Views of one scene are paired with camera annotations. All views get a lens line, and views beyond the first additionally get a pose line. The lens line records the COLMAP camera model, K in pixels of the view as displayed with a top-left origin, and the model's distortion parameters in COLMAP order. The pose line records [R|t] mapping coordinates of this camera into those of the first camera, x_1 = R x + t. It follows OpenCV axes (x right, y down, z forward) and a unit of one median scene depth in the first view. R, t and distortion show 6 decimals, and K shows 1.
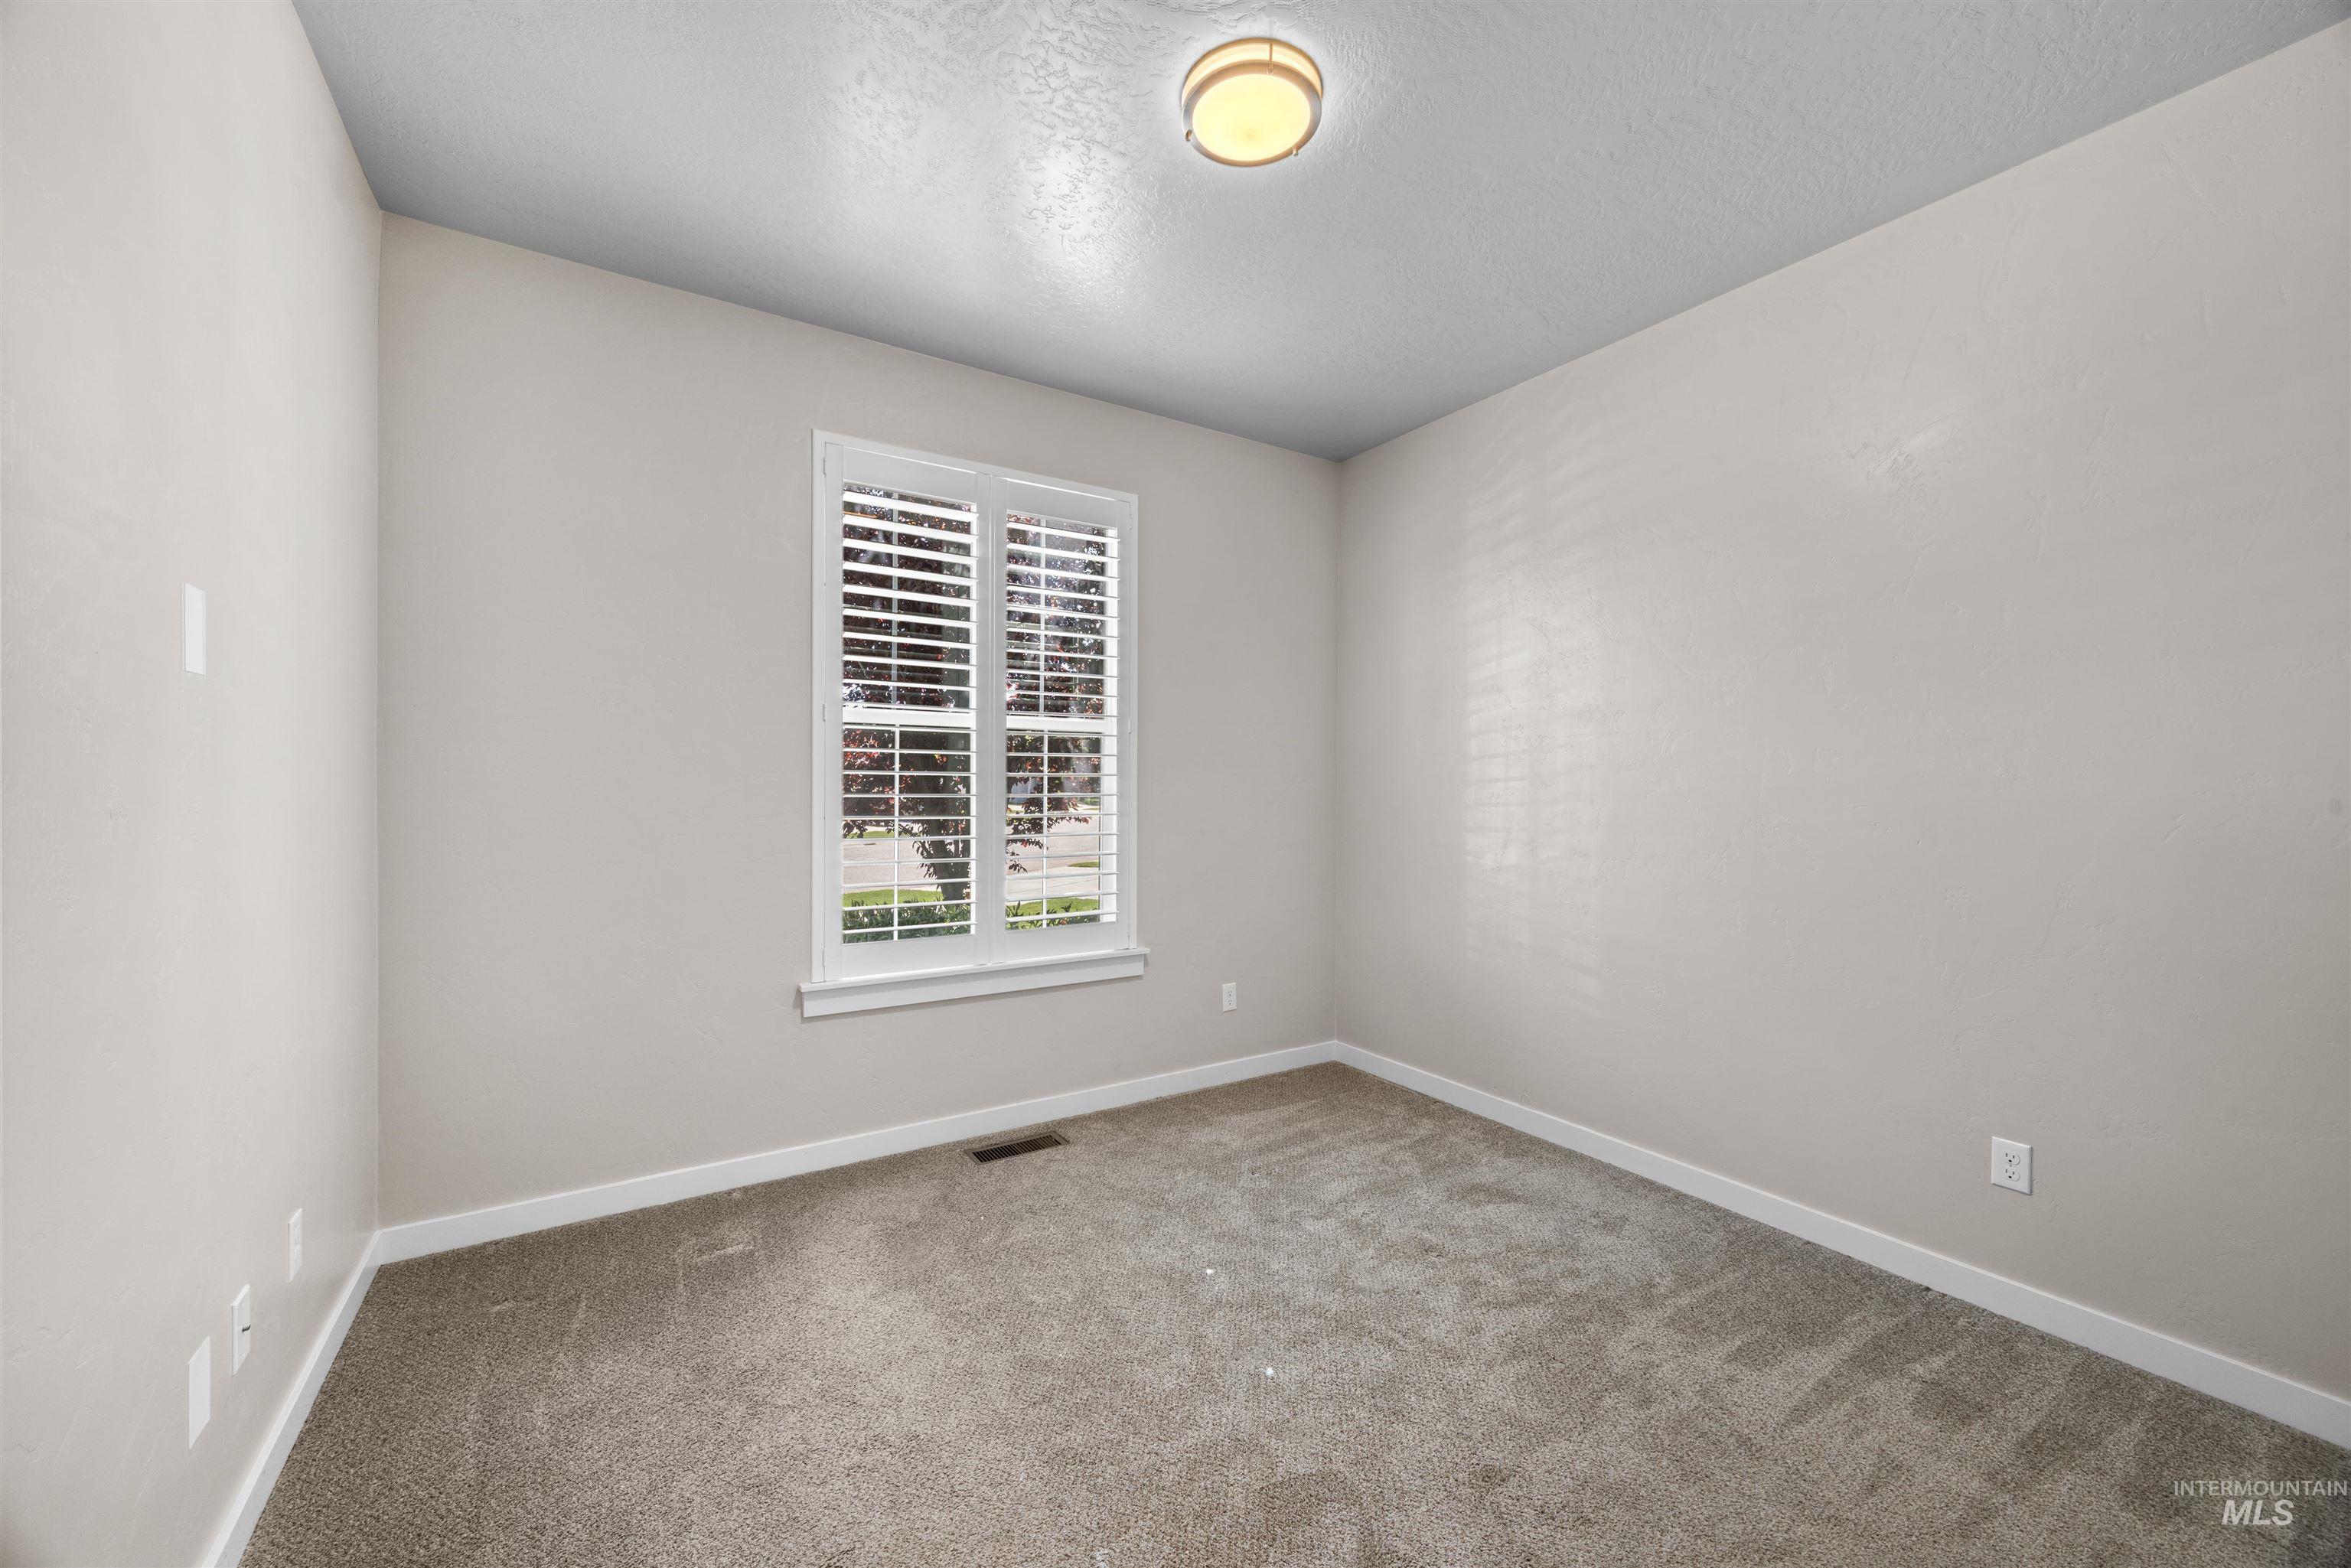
lens RADIAL K [[889.6, 0, 1161.2], [0, 889.6, 787.0], [0, 0, 1]] dist [-0.001888, -0.000094]
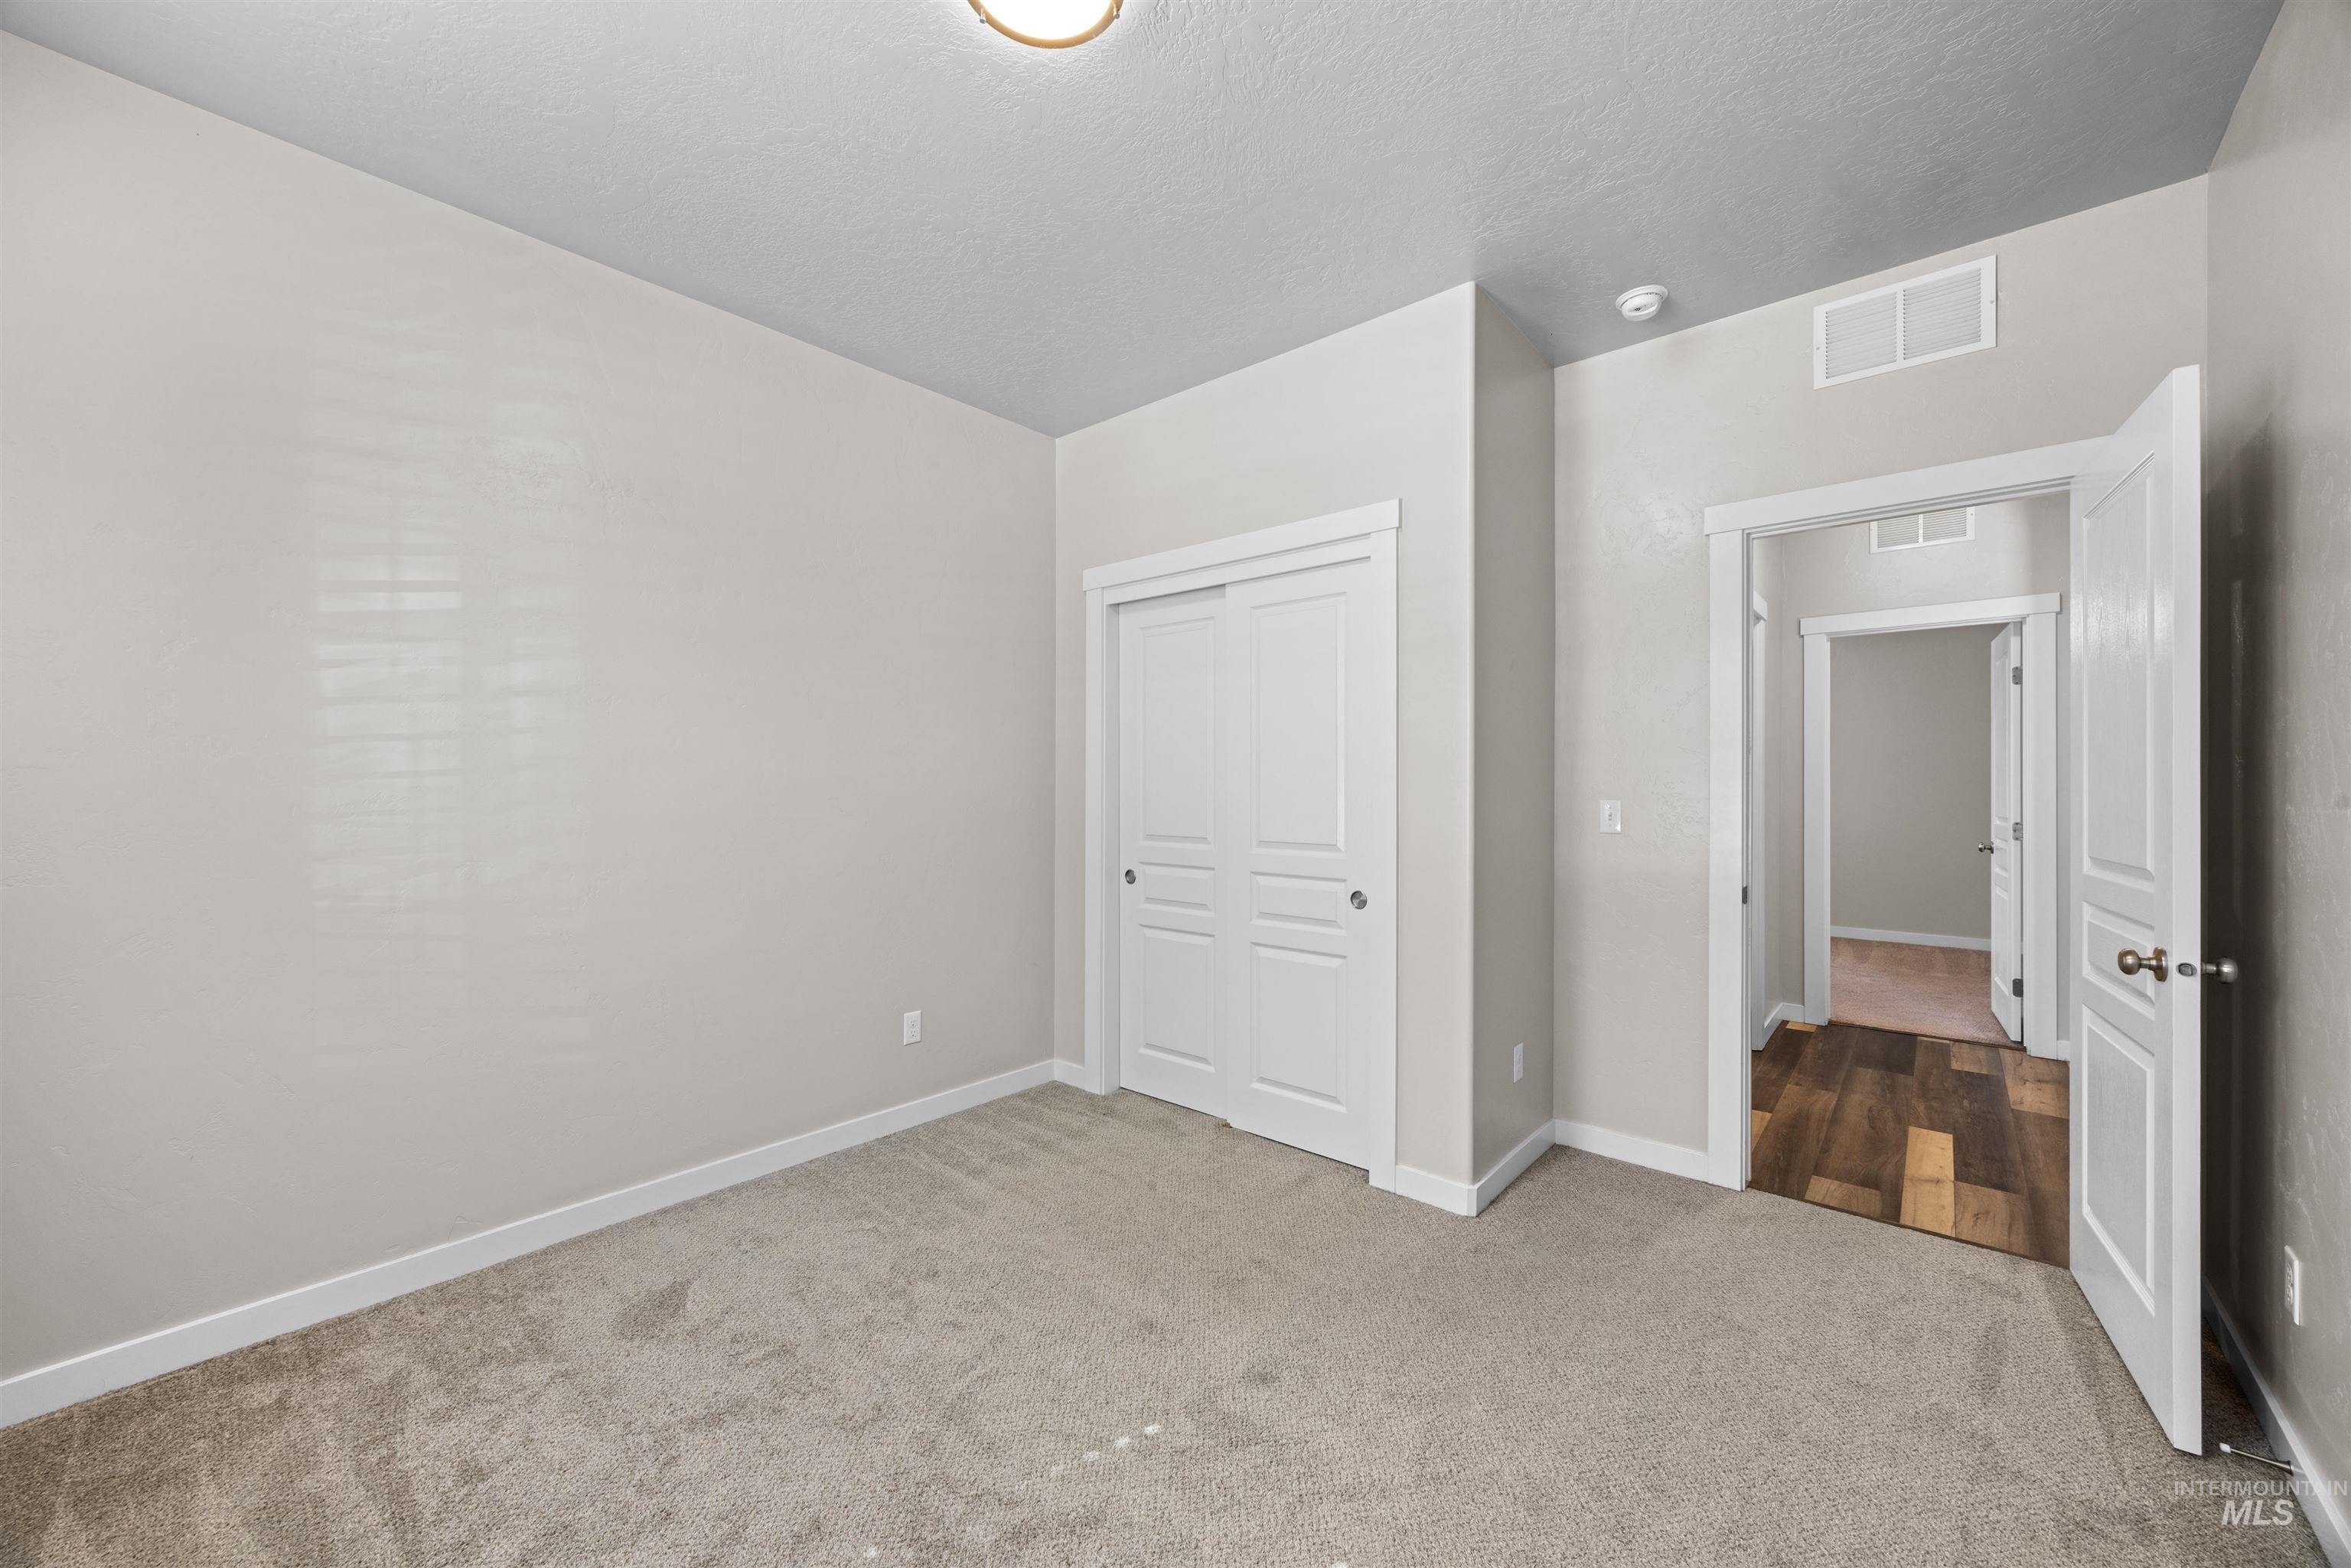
lens RADIAL K [[889.6, 0, 1160.4], [0, 889.6, 777.6], [0, 0, 1]] dist [-0.001888, -0.000094]
pose [[-0.289257, 0.003110, 0.957246, -0.494963], [0.001195, 0.999995, -0.002888, -0.003449], [-0.957251, 0.000309, -0.289259, 0.783120]]
